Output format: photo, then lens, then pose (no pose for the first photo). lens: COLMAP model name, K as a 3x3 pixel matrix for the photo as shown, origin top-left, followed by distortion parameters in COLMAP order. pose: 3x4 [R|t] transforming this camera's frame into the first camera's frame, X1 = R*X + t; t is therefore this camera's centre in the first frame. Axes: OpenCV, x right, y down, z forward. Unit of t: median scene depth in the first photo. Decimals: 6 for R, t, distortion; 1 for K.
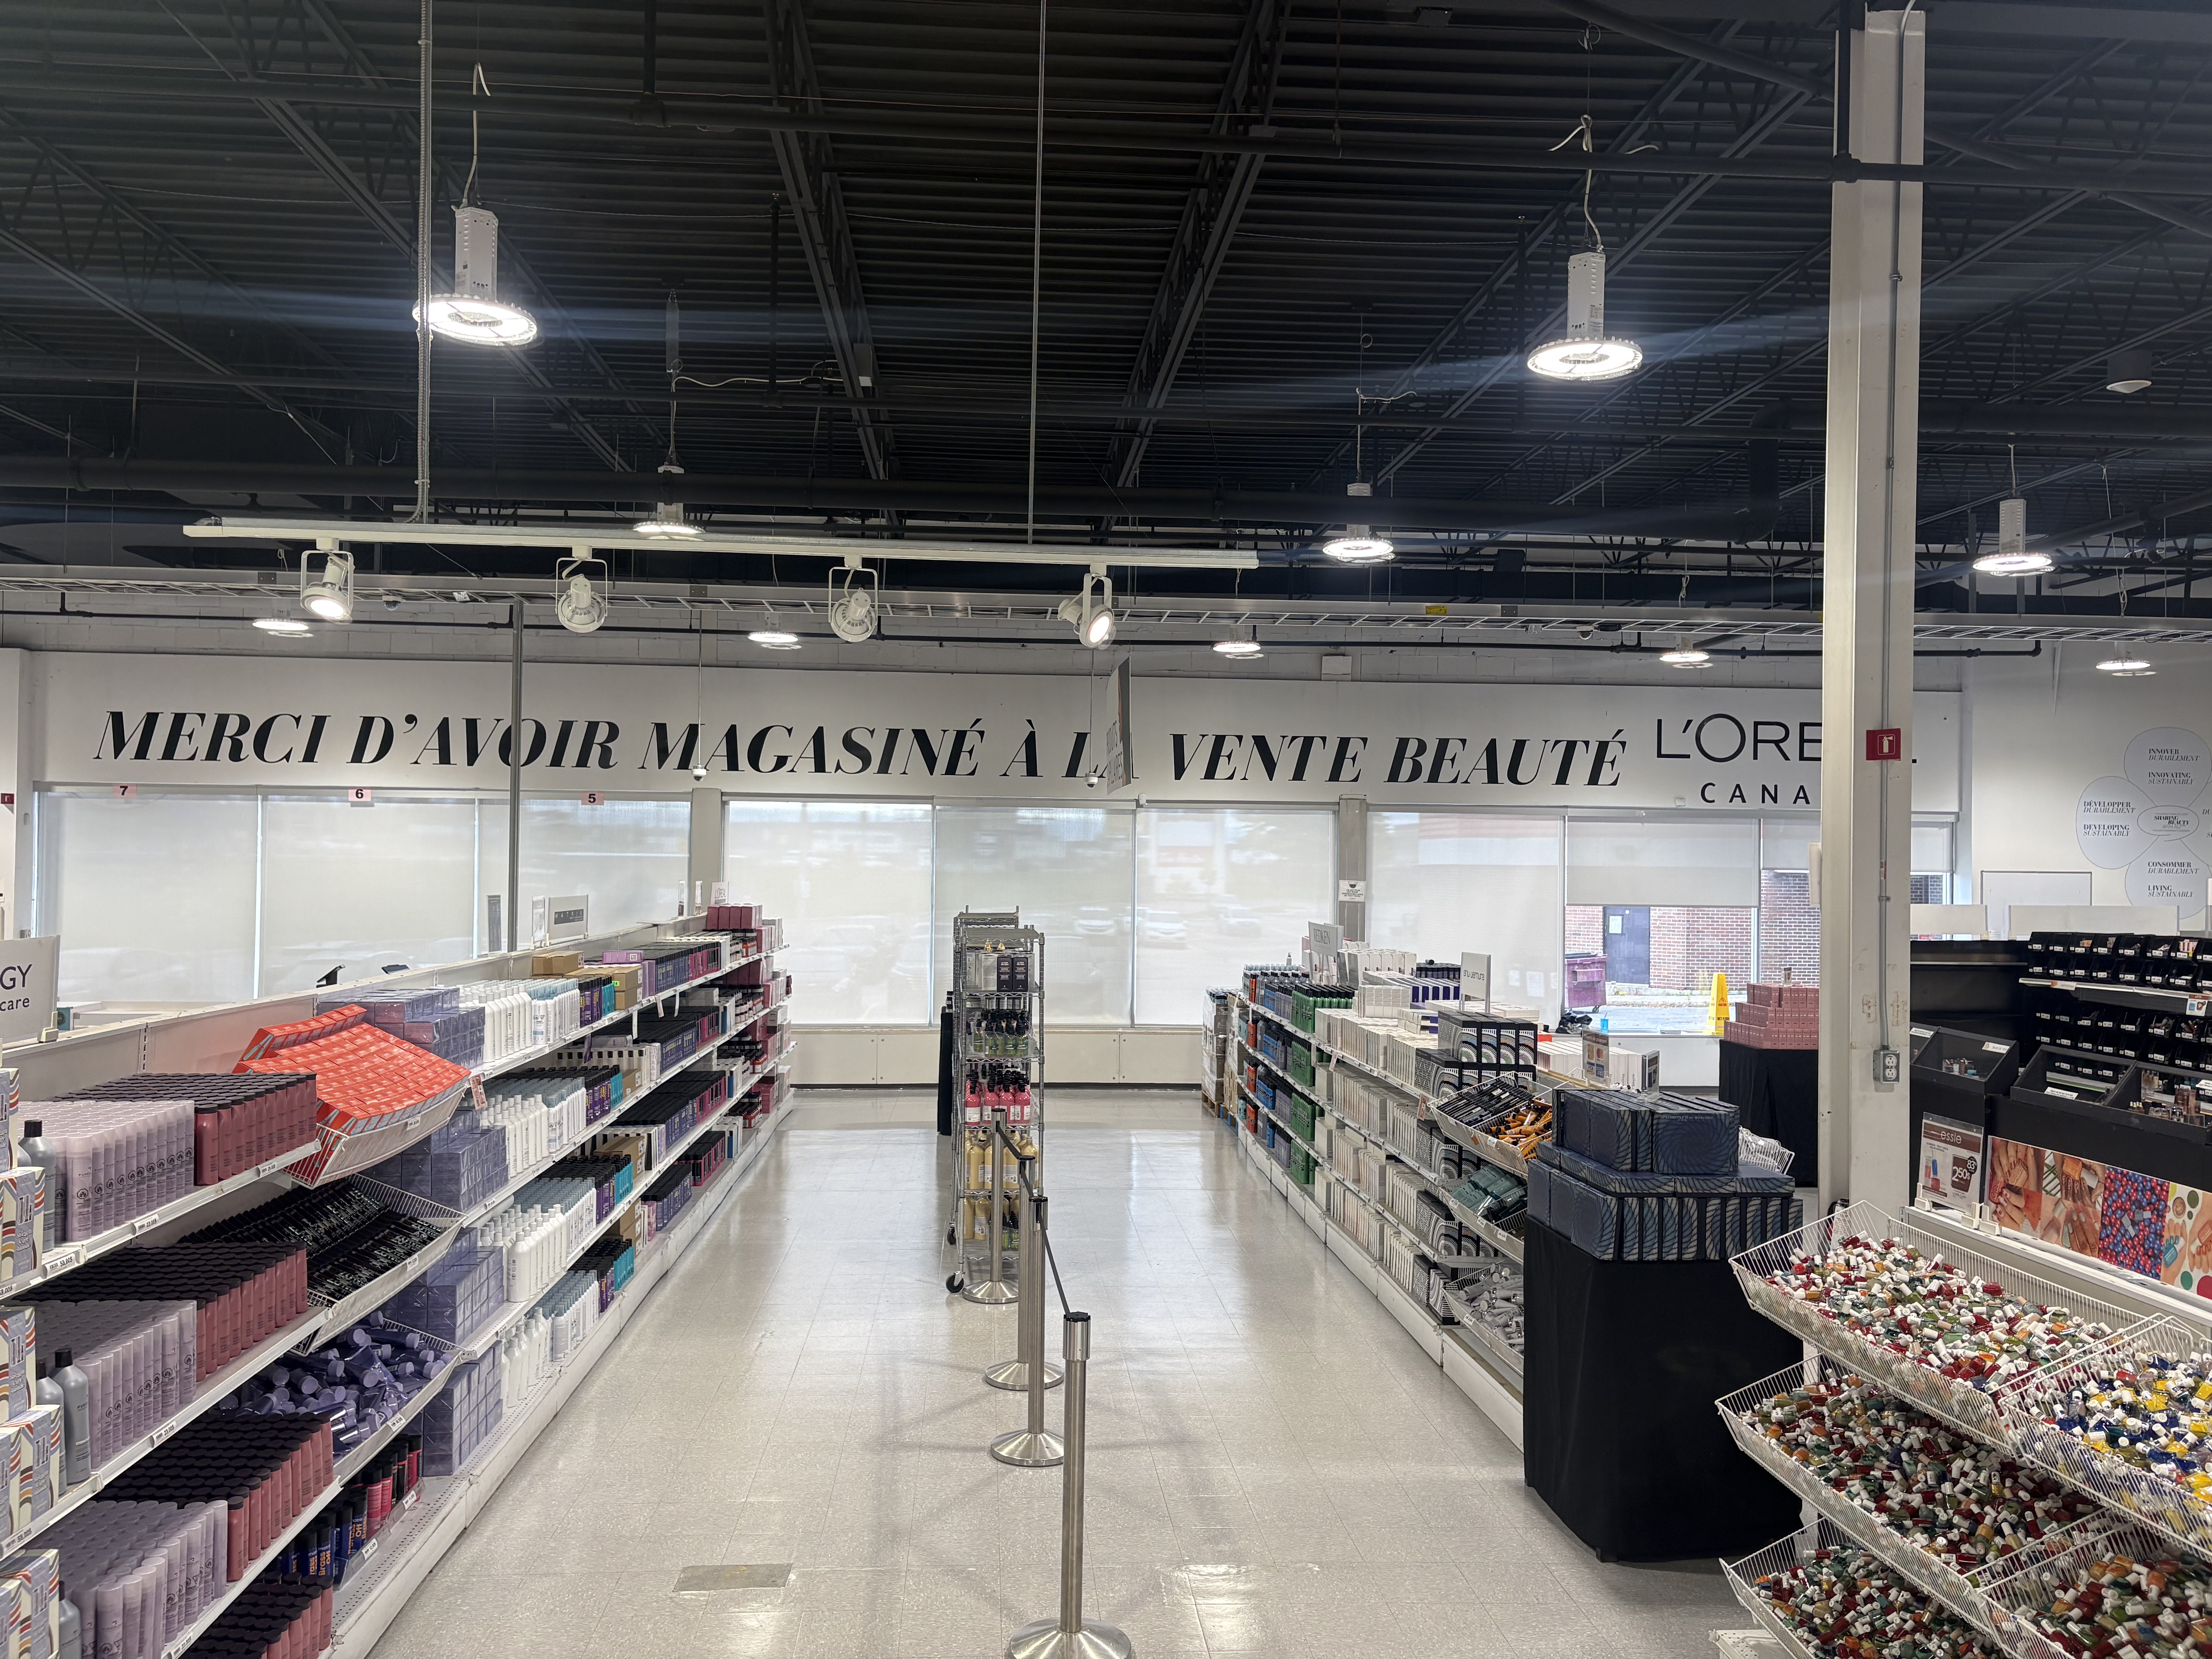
lens RADIAL K [[1654.5, 0, 1107.9], [0, 1654.5, 834.5], [0, 0, 1]] dist [0.027559, -0.040296]
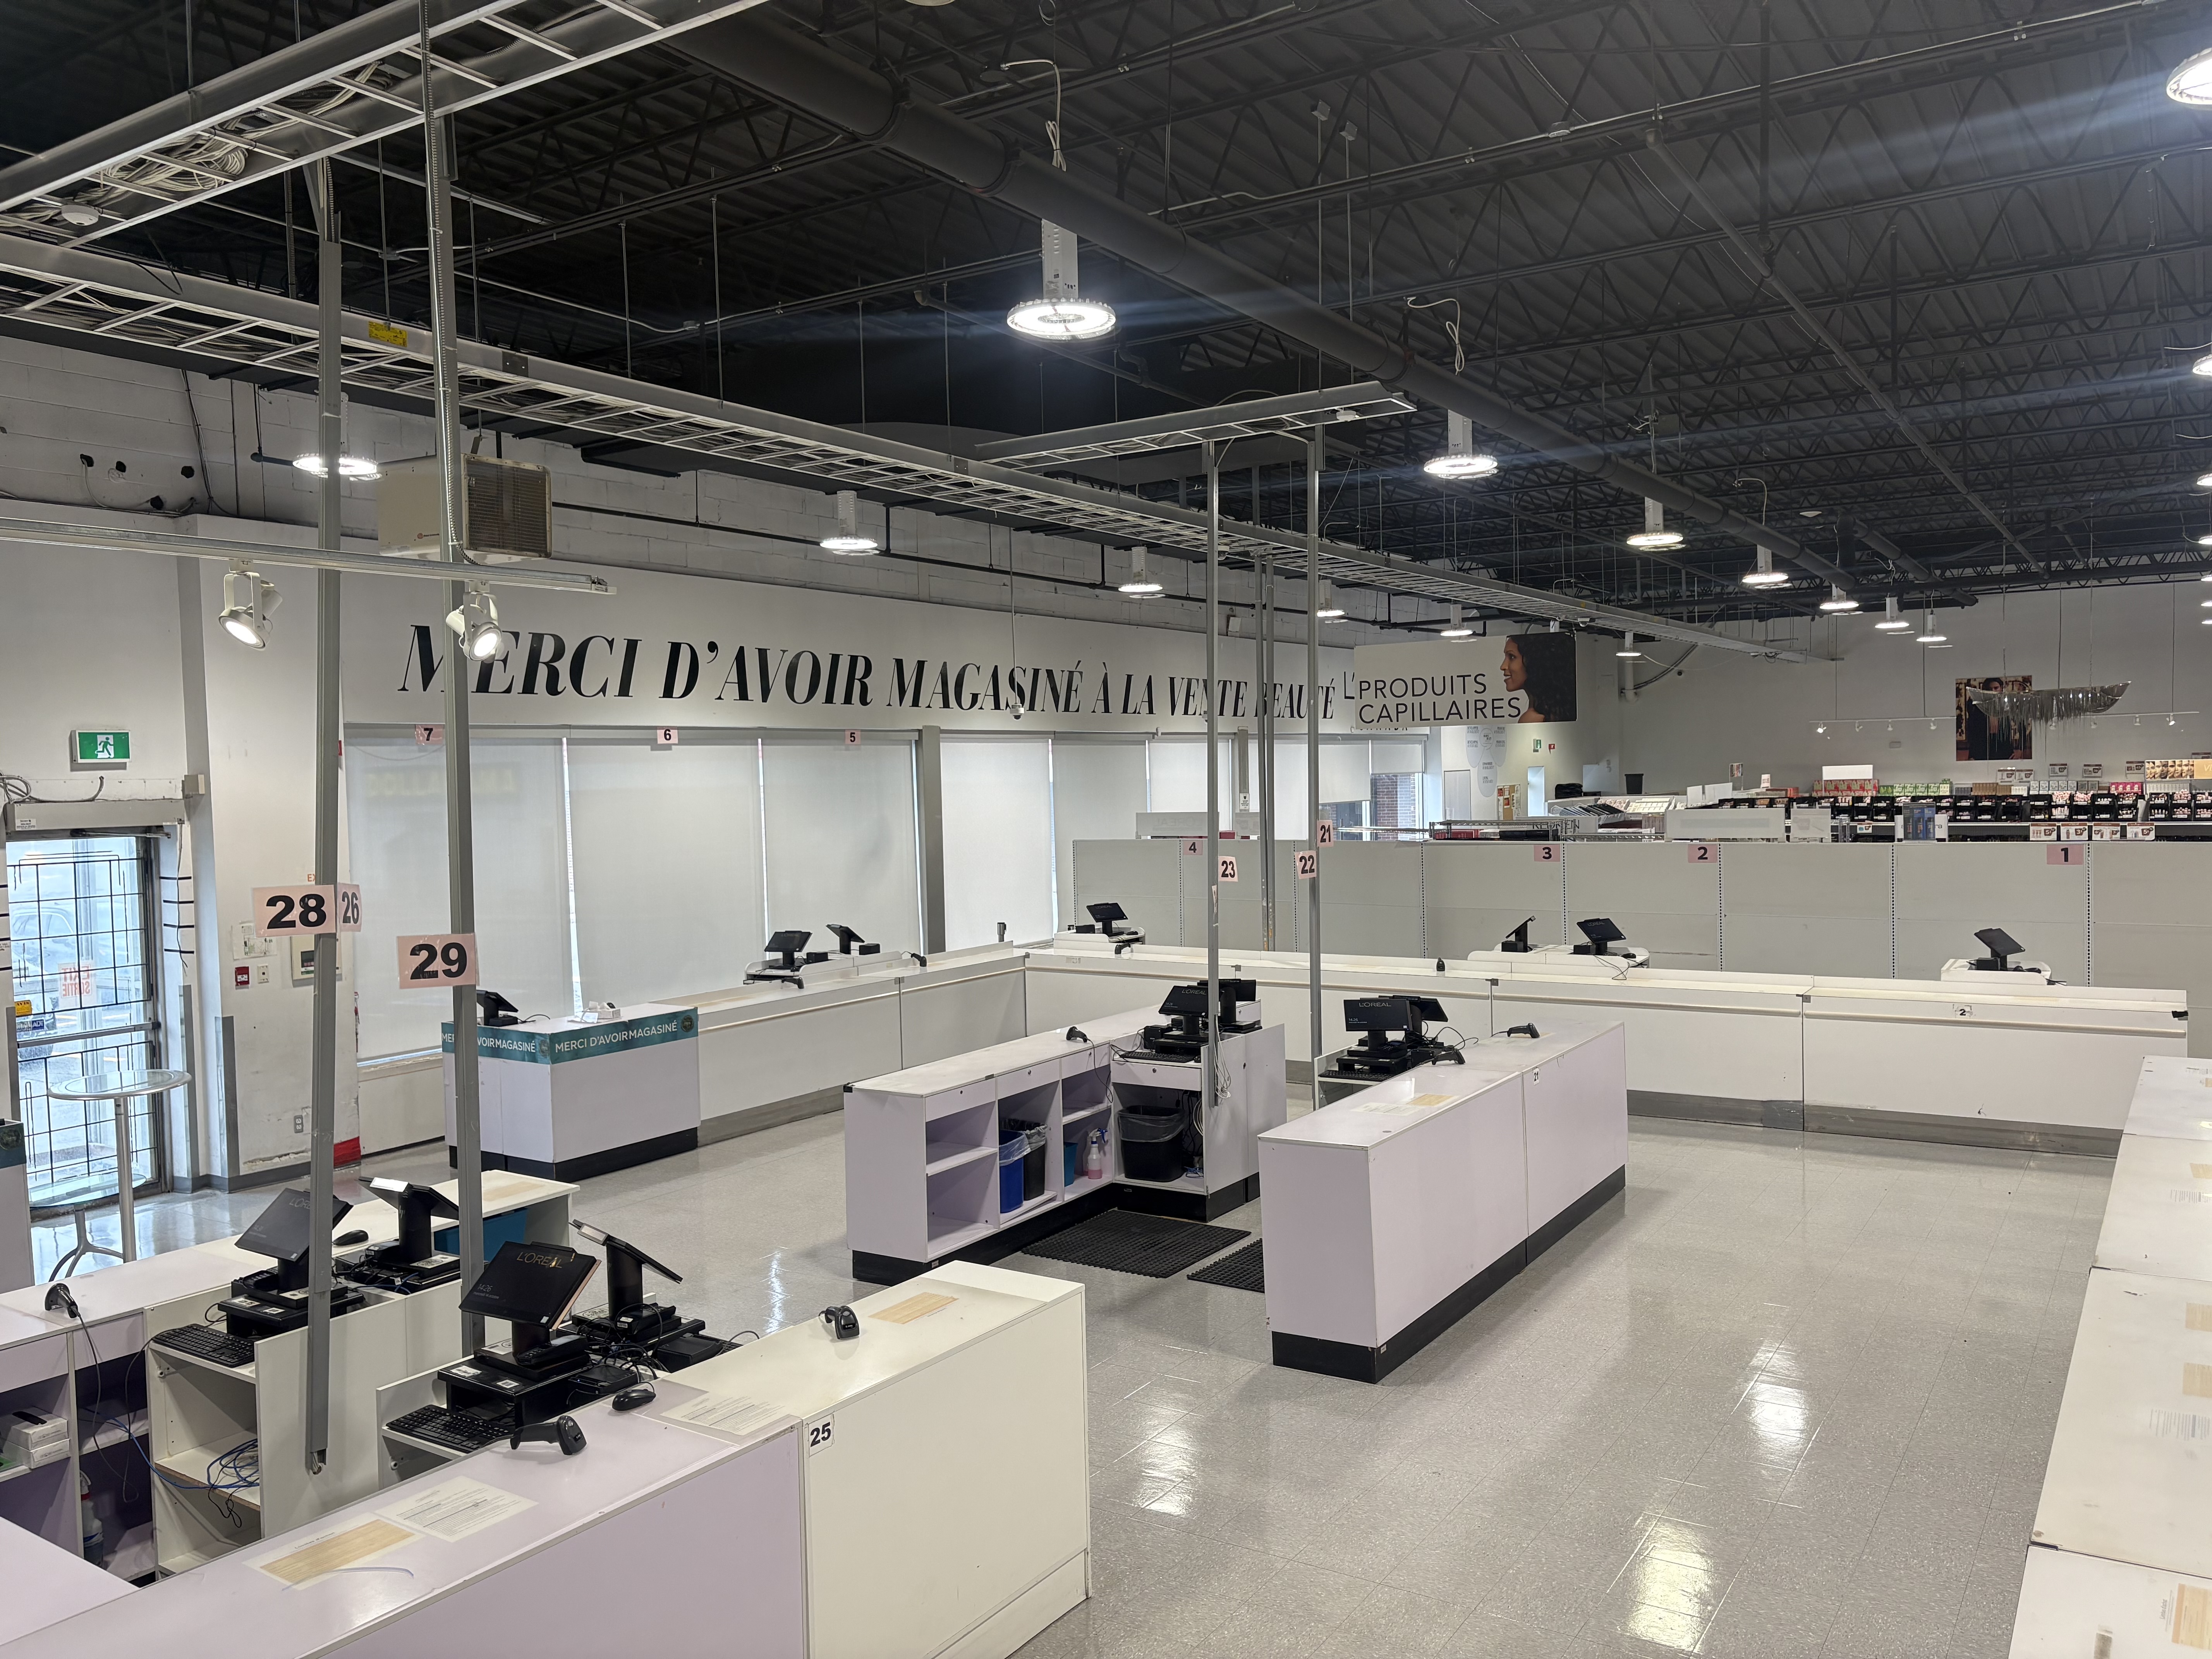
lens RADIAL K [[1654.5, 0, 1089.2], [0, 1654.5, 842.8], [0, 0, 1]] dist [0.027559, -0.040296]
pose [[0.617141, -0.062208, 0.784390, -0.956990], [0.018043, 0.997727, 0.064931, -0.020962], [-0.786646, -0.025919, 0.616860, 0.321965]]
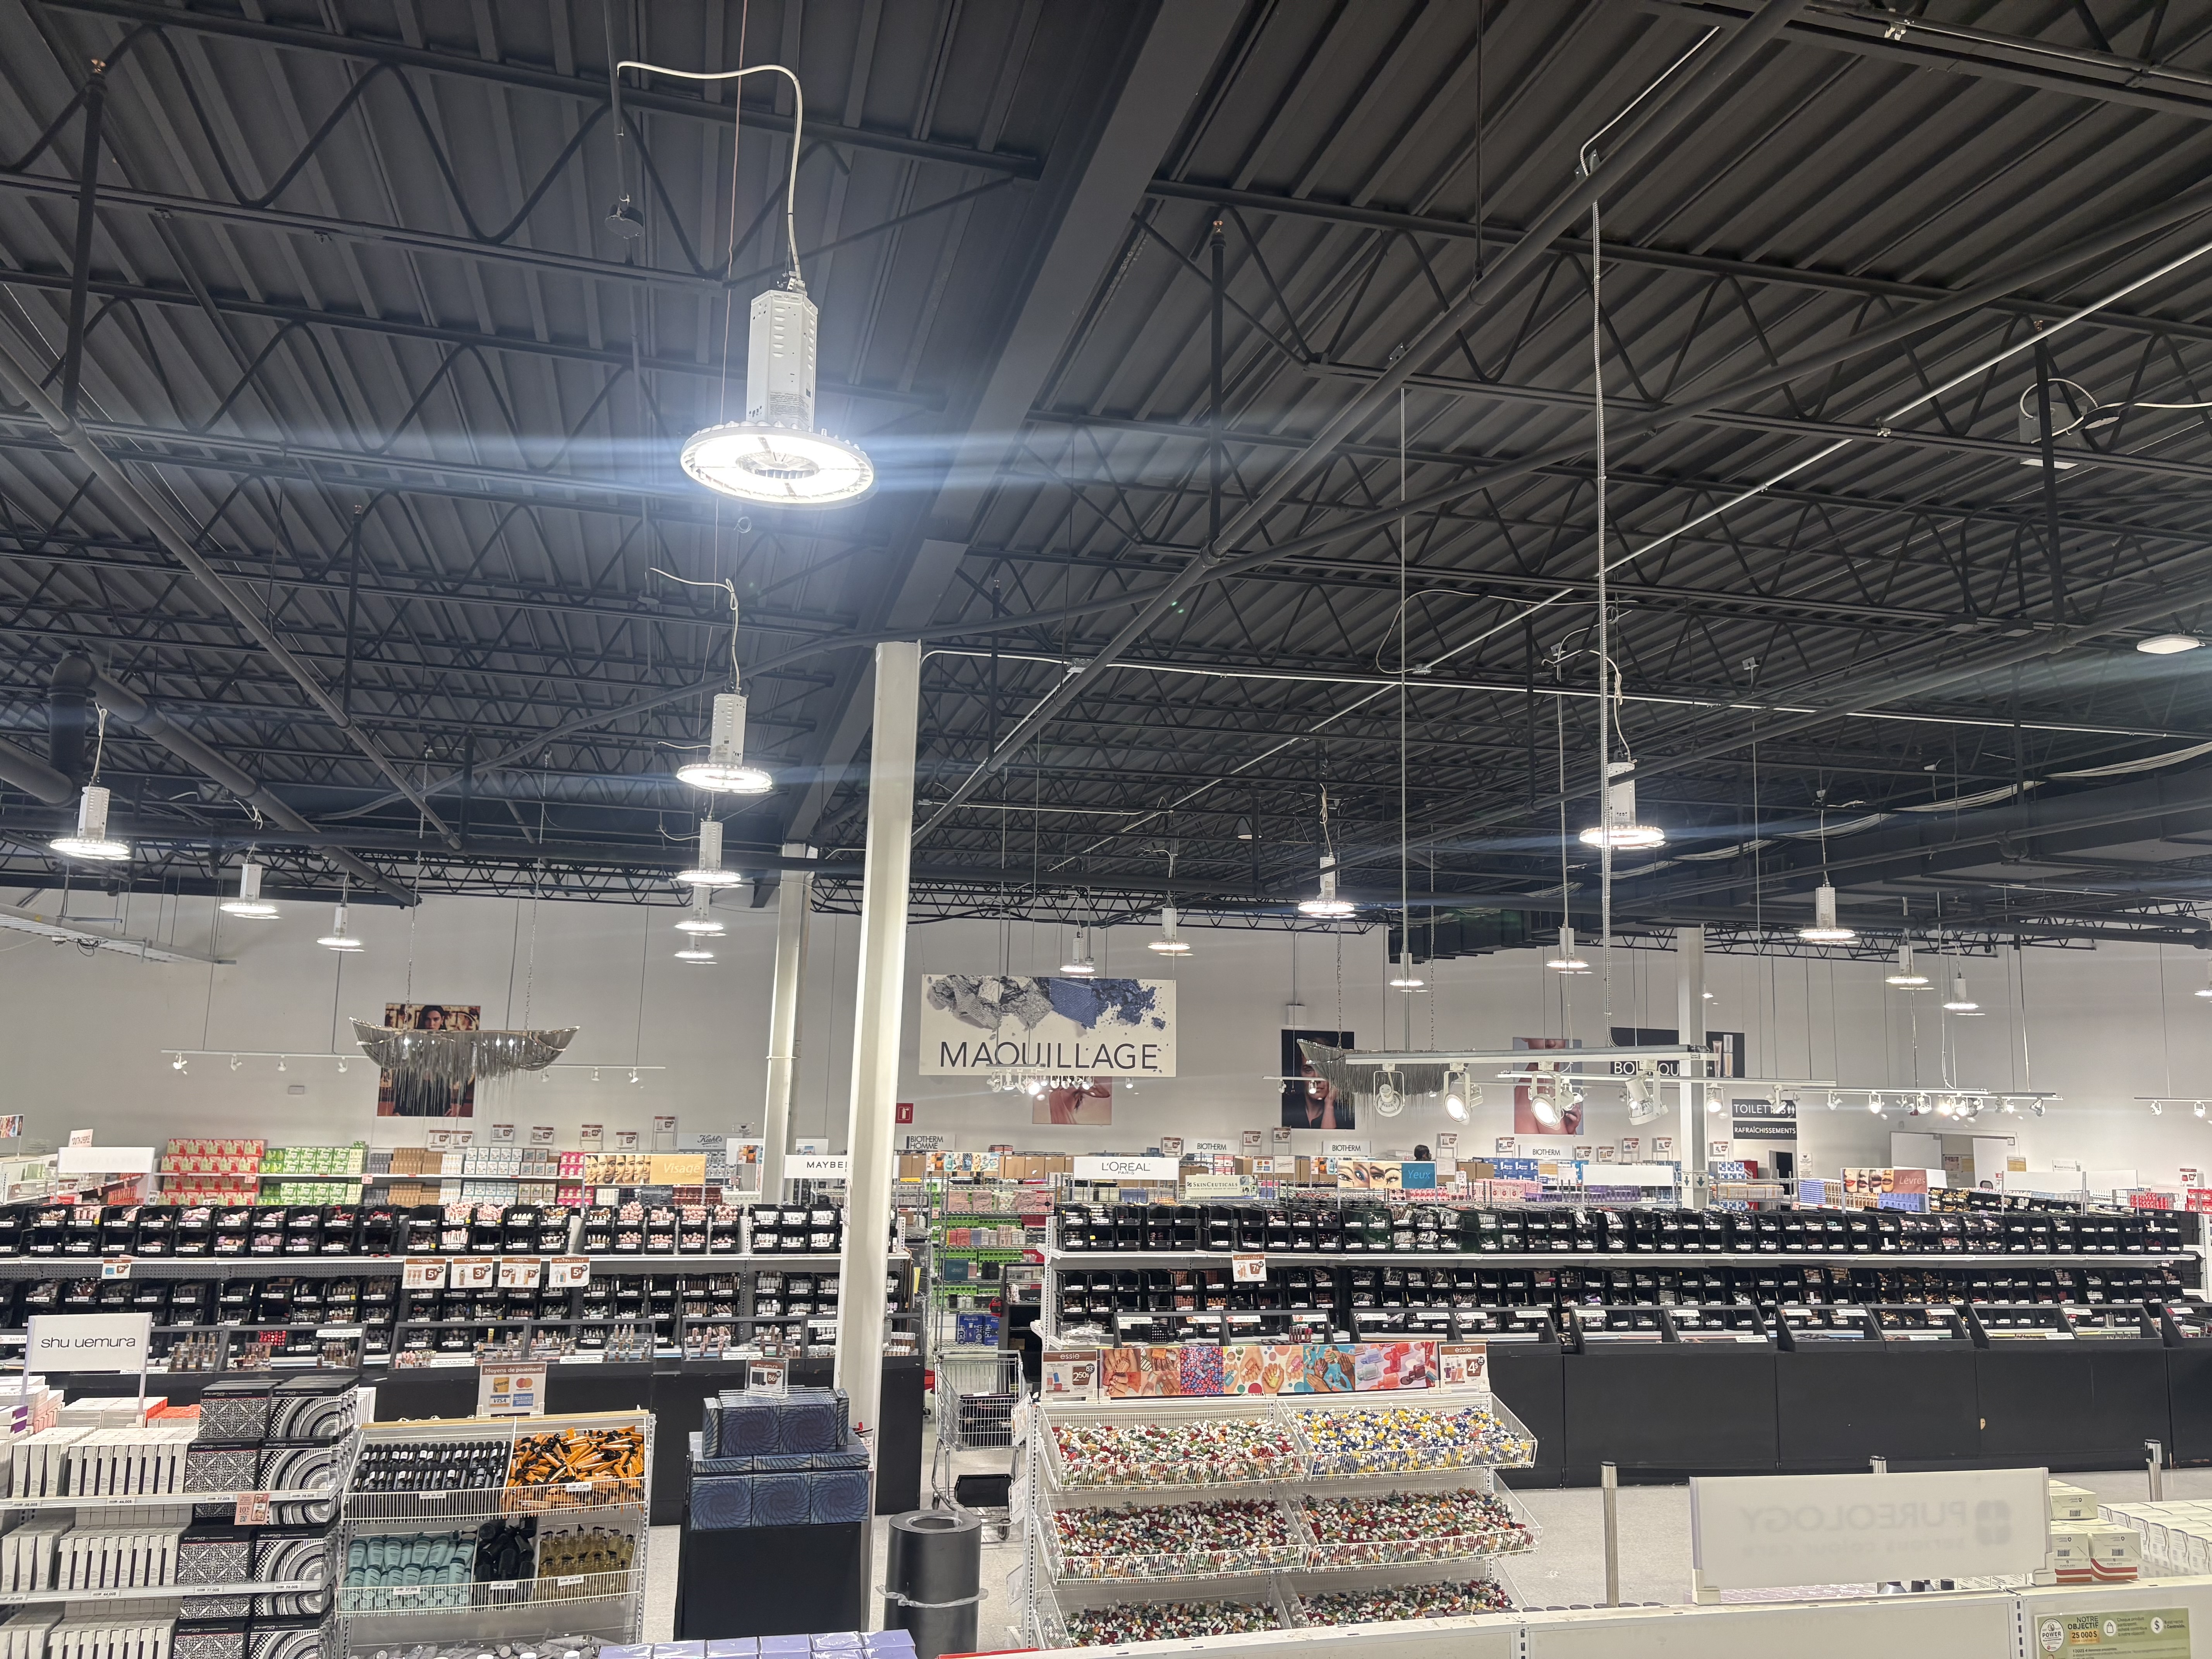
lens RADIAL K [[1654.5, 0, 1095.3], [0, 1654.5, 821.4], [0, 0, 1]] dist [0.027559, -0.040296]
pose [[-0.169621, 0.136518, 0.976008, -0.377242], [-0.040913, 0.988530, -0.145379, -0.037682], [-0.984660, -0.064591, -0.162090, 0.364172]]
